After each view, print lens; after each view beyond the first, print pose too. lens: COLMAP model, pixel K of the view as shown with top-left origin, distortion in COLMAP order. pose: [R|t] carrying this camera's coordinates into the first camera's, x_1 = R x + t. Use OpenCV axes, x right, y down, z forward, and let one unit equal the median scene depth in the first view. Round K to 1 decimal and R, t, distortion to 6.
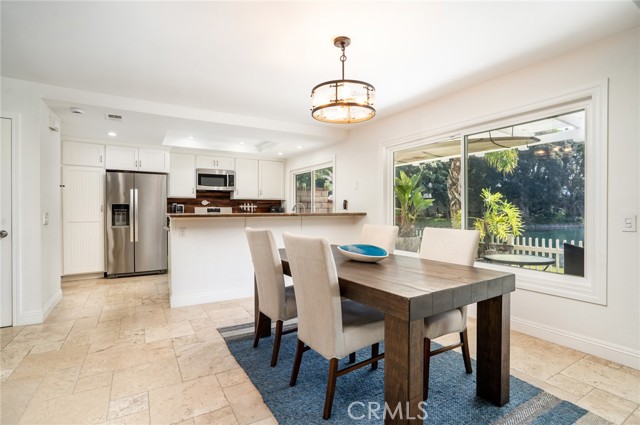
lens RADIAL K [[314.6, 0, 320.9], [0, 314.6, 212.8], [0, 0, 1]] dist [-0.015565, -0.000502]
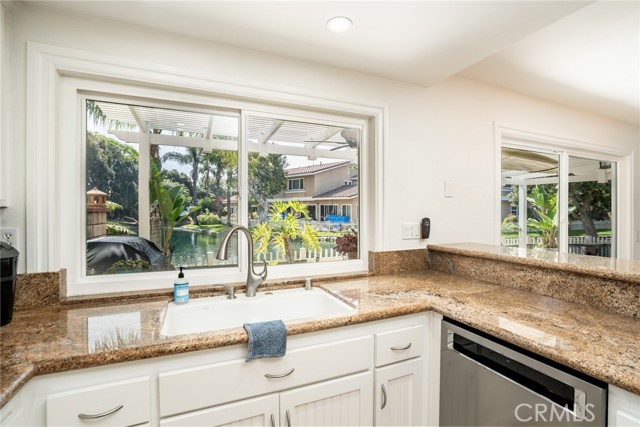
lens RADIAL K [[301.2, 0, 322.3], [0, 301.2, 215.3], [0, 0, 1]] dist [-0.023703, 0.004147]
pose [[0.123888, -0.009055, 0.992255, -0.349739], [0.006612, 0.999944, 0.008300, -0.047591], [-0.992274, 0.005533, 0.123941, 1.050363]]
